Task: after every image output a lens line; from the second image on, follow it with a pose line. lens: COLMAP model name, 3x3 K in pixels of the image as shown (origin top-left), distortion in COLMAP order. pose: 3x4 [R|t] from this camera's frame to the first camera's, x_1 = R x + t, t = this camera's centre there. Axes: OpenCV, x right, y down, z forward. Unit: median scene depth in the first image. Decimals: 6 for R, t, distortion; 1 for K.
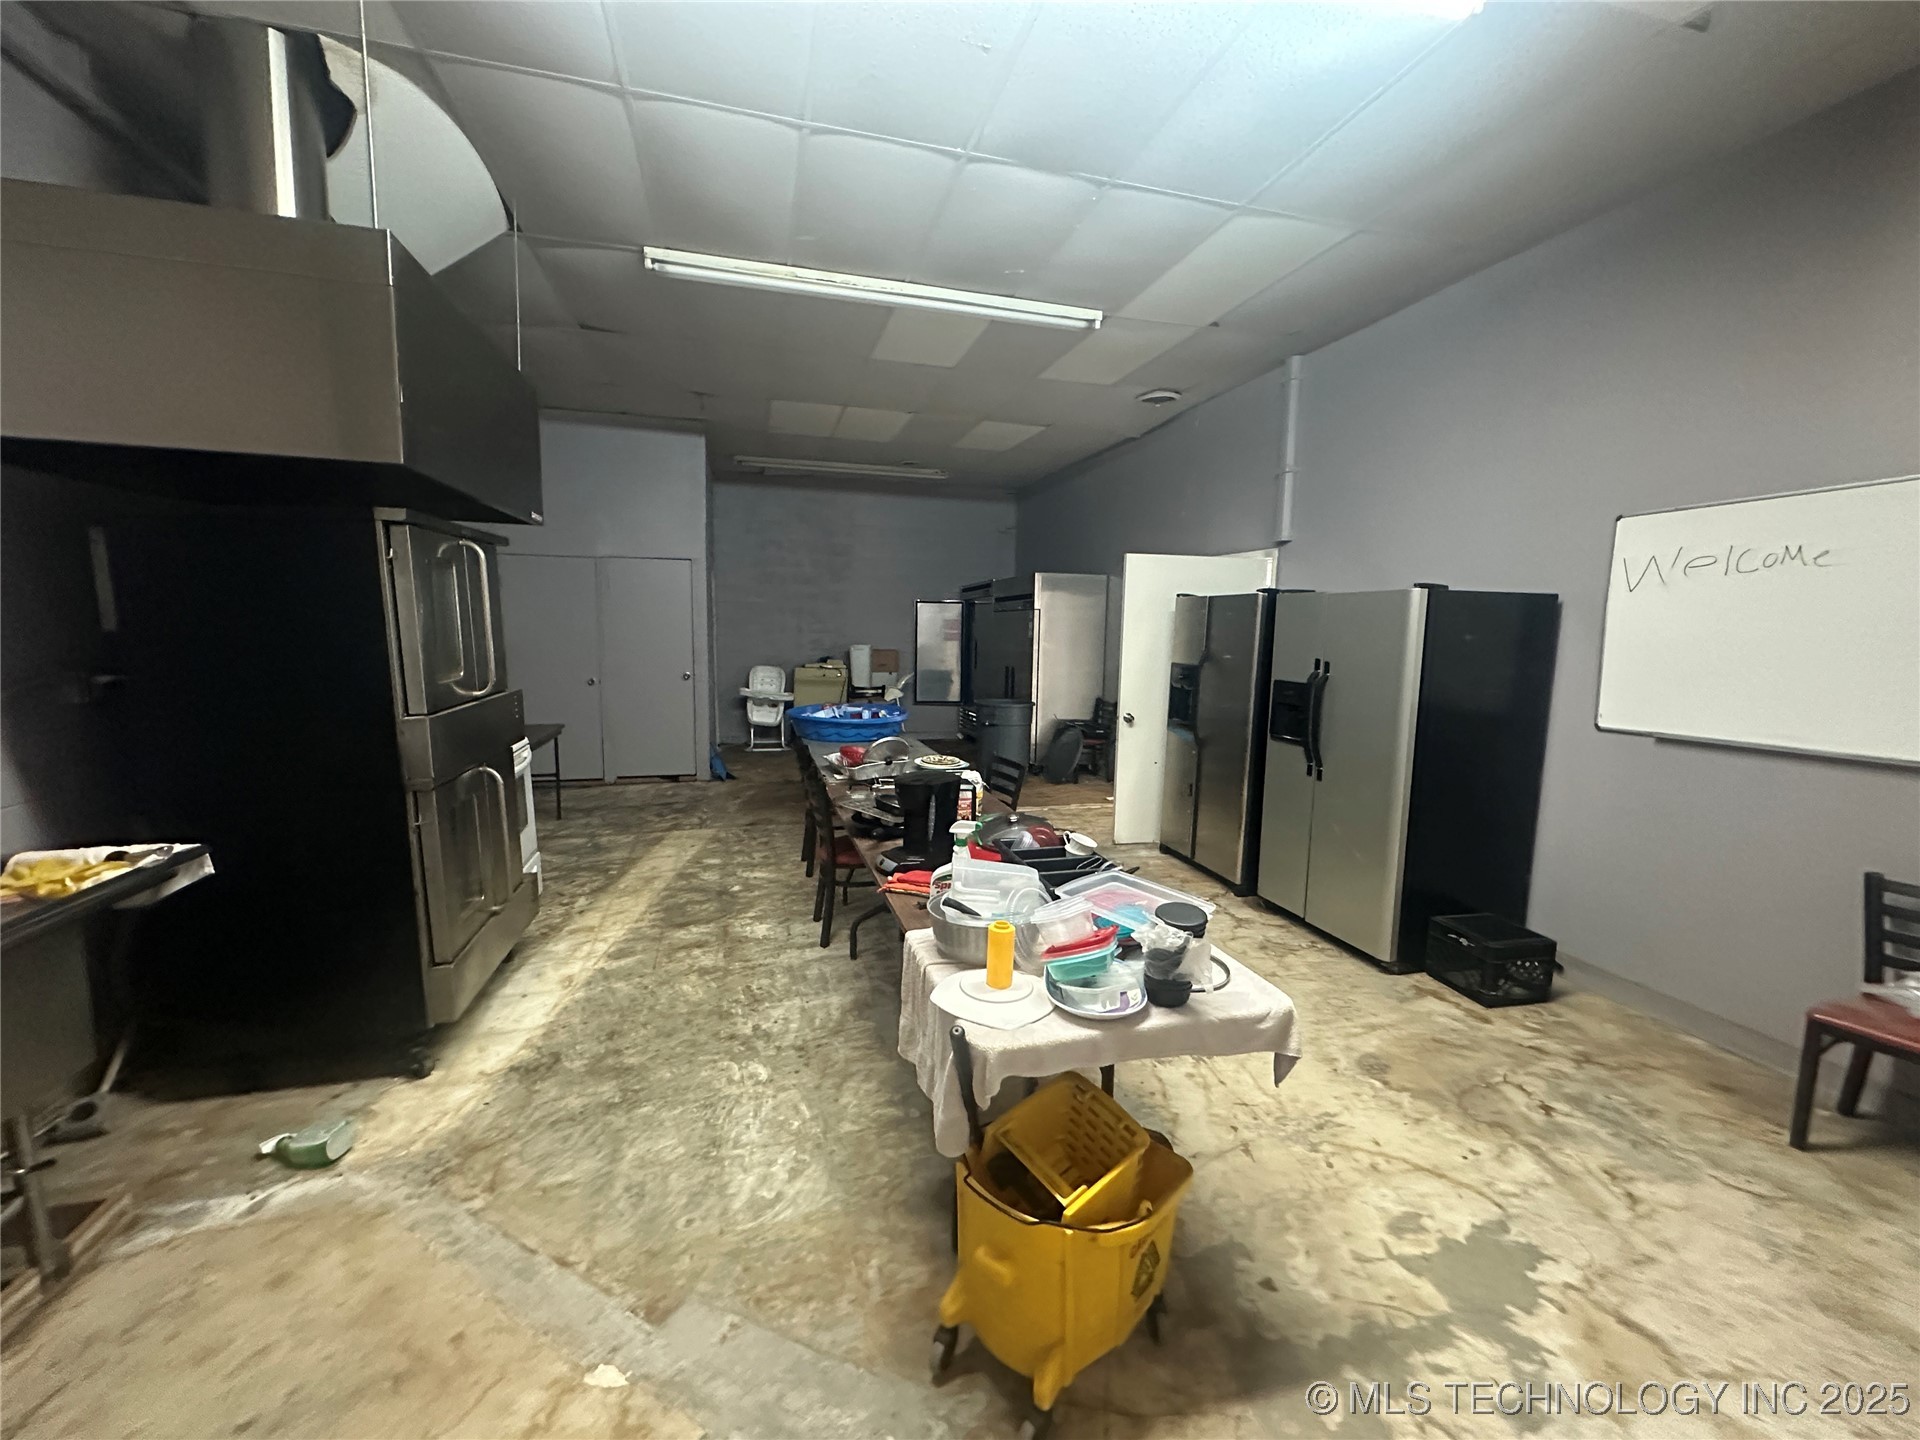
lens RADIAL K [[765.0, 0, 960.0], [0, 765.0, 720.0], [0, 0, 1]] dist [-0.000984, 0.000104]
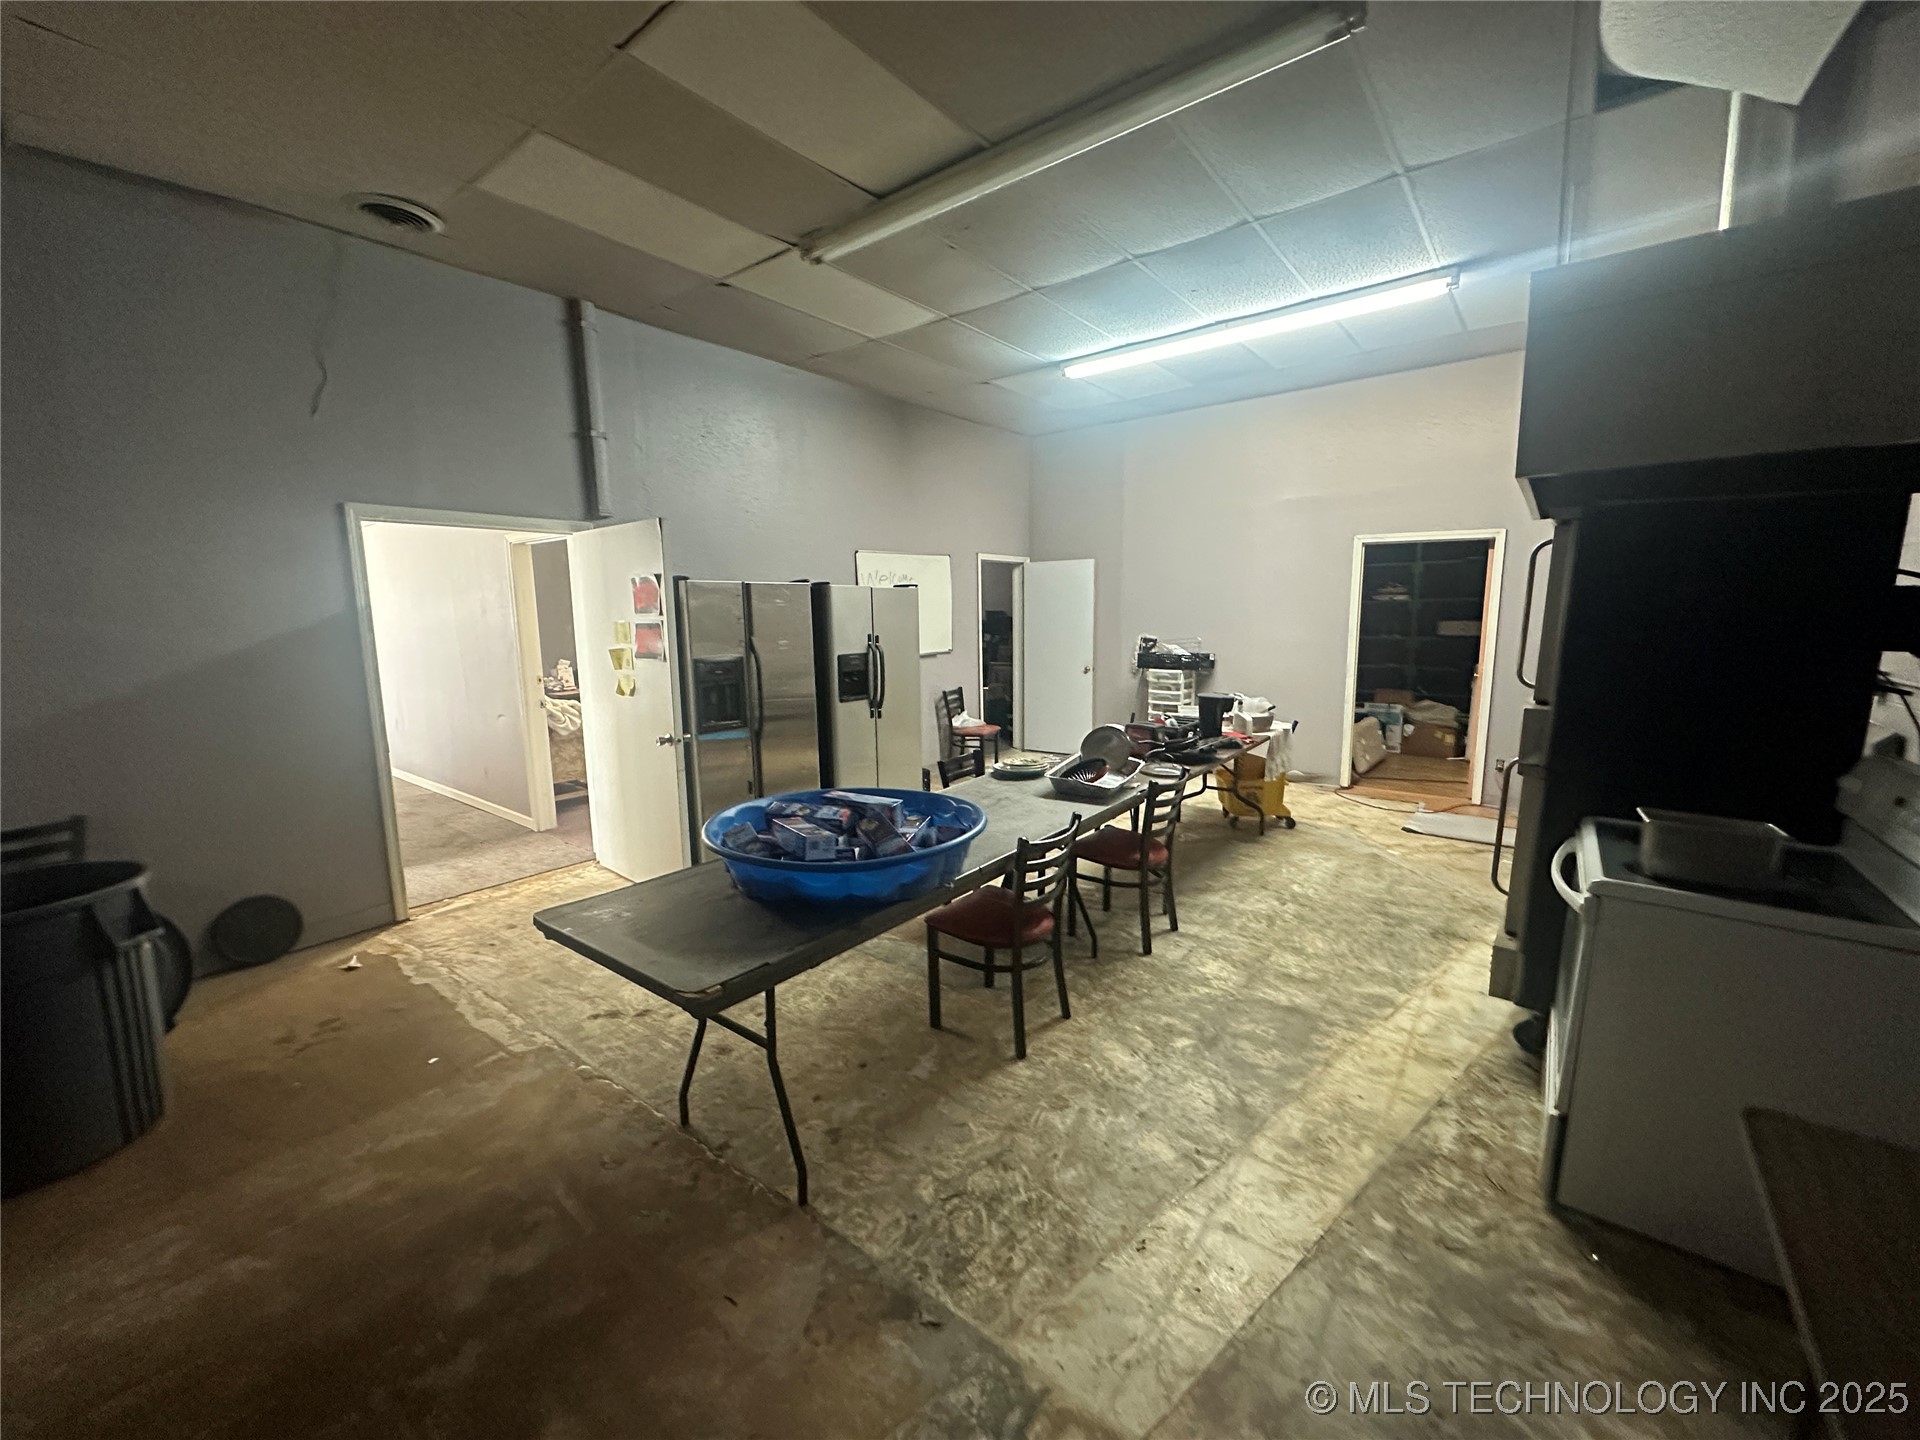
lens RADIAL K [[765.0, 0, 960.0], [0, 765.0, 720.0], [0, 0, 1]] dist [-0.000984, 0.000104]
pose [[-0.592375, -0.128116, 0.795411, -1.113133], [0.103560, 0.966977, 0.232876, -0.346078], [-0.798979, 0.220322, -0.559545, 2.463358]]
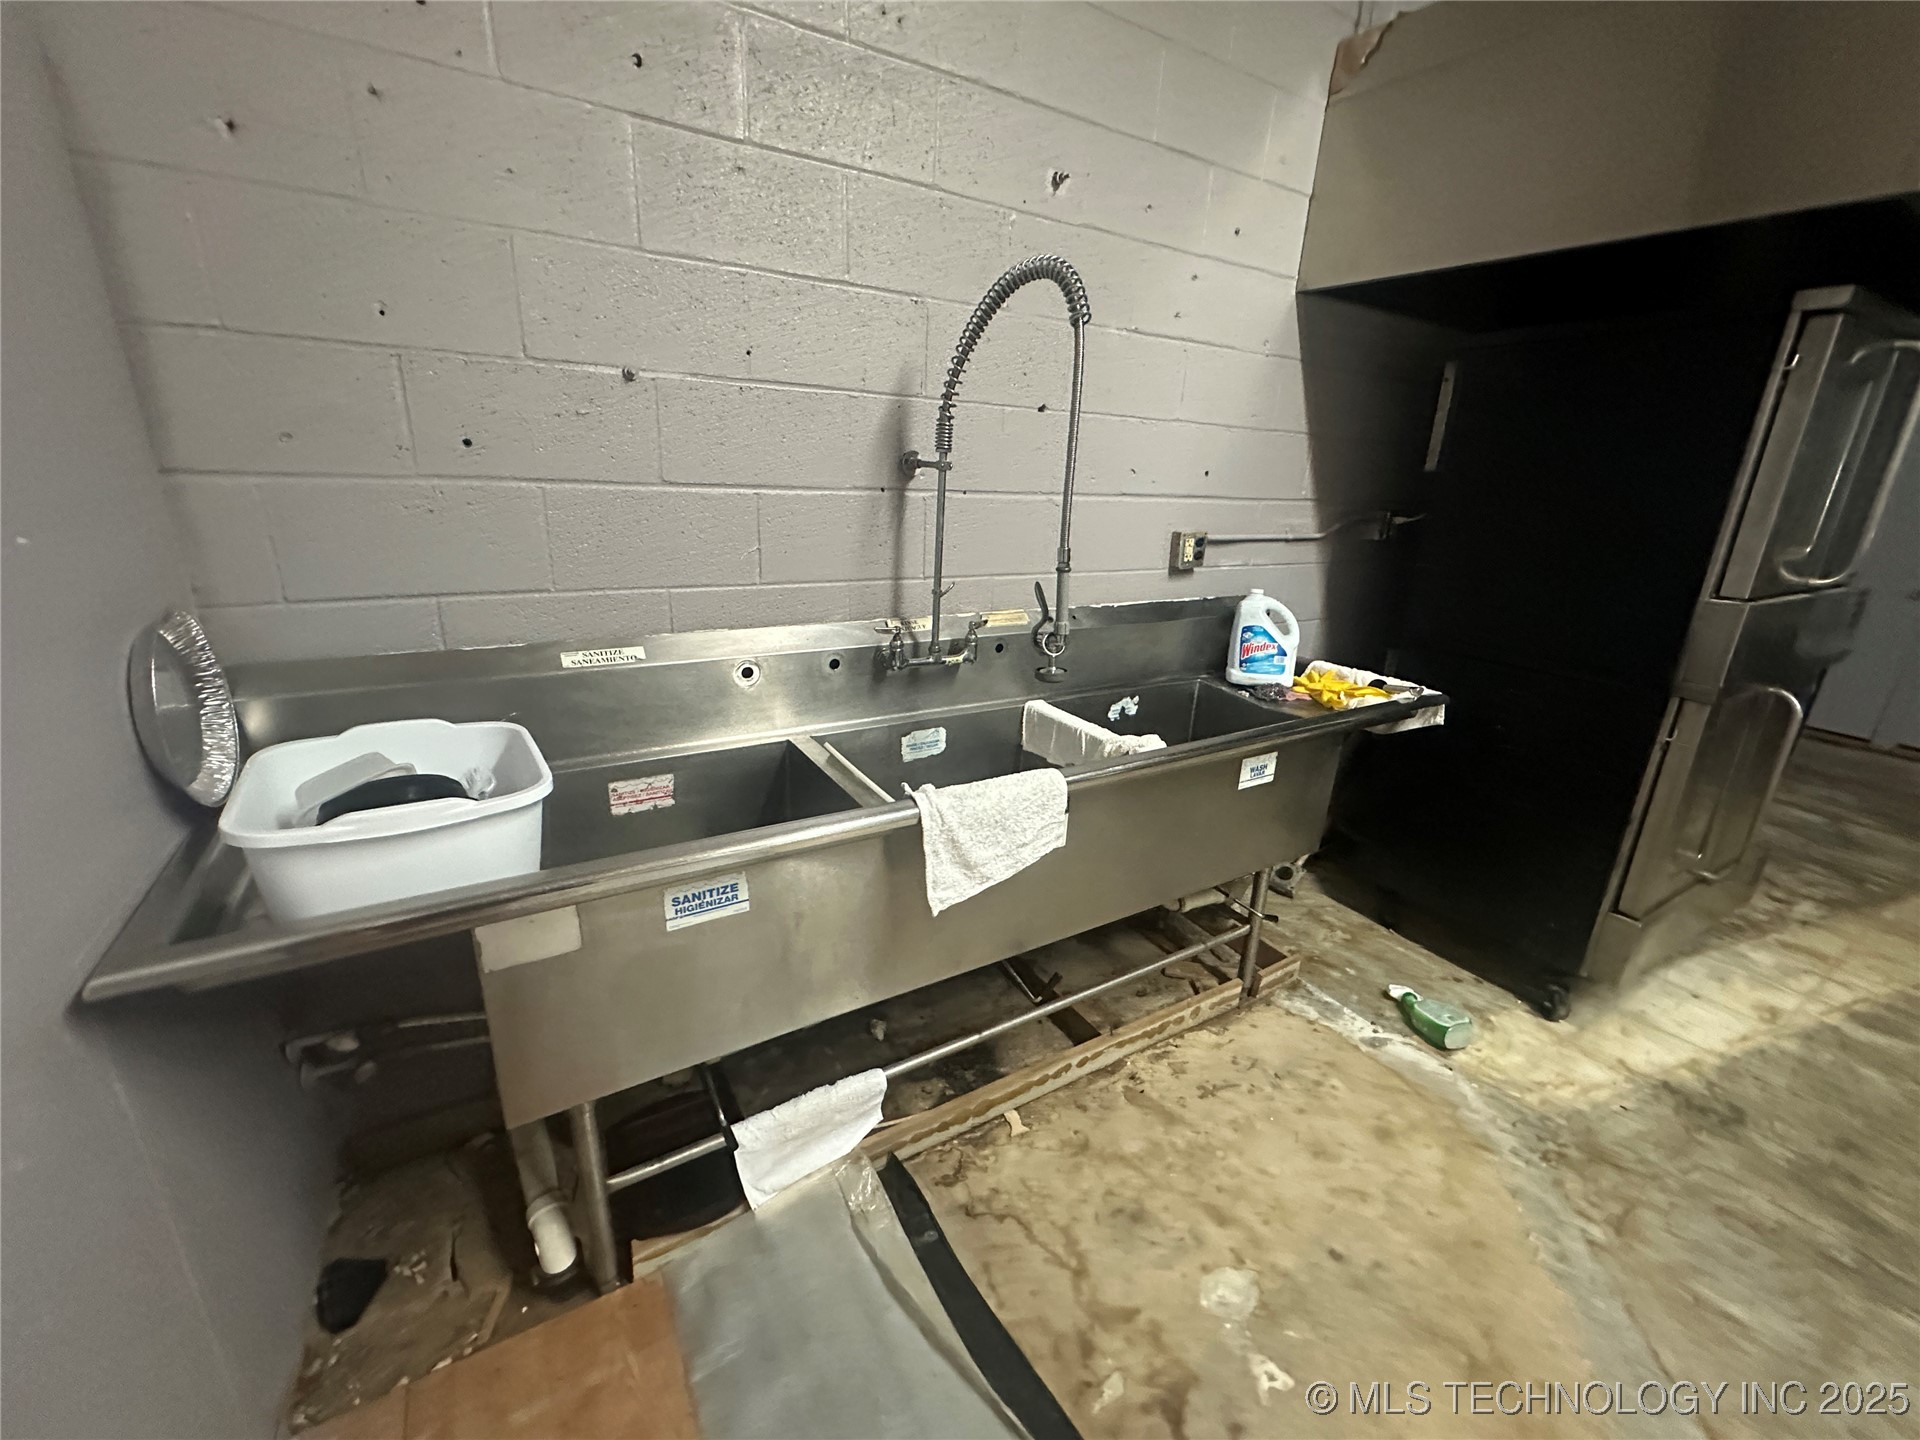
lens RADIAL K [[765.0, 0, 960.0], [0, 765.0, 720.0], [0, 0, 1]] dist [-0.000984, 0.000104]
pose [[0.269998, 0.299936, -0.914953, -0.197872], [-0.160316, 0.950984, 0.264439, 0.027213], [0.949421, 0.075284, 0.304849, 0.086214]]
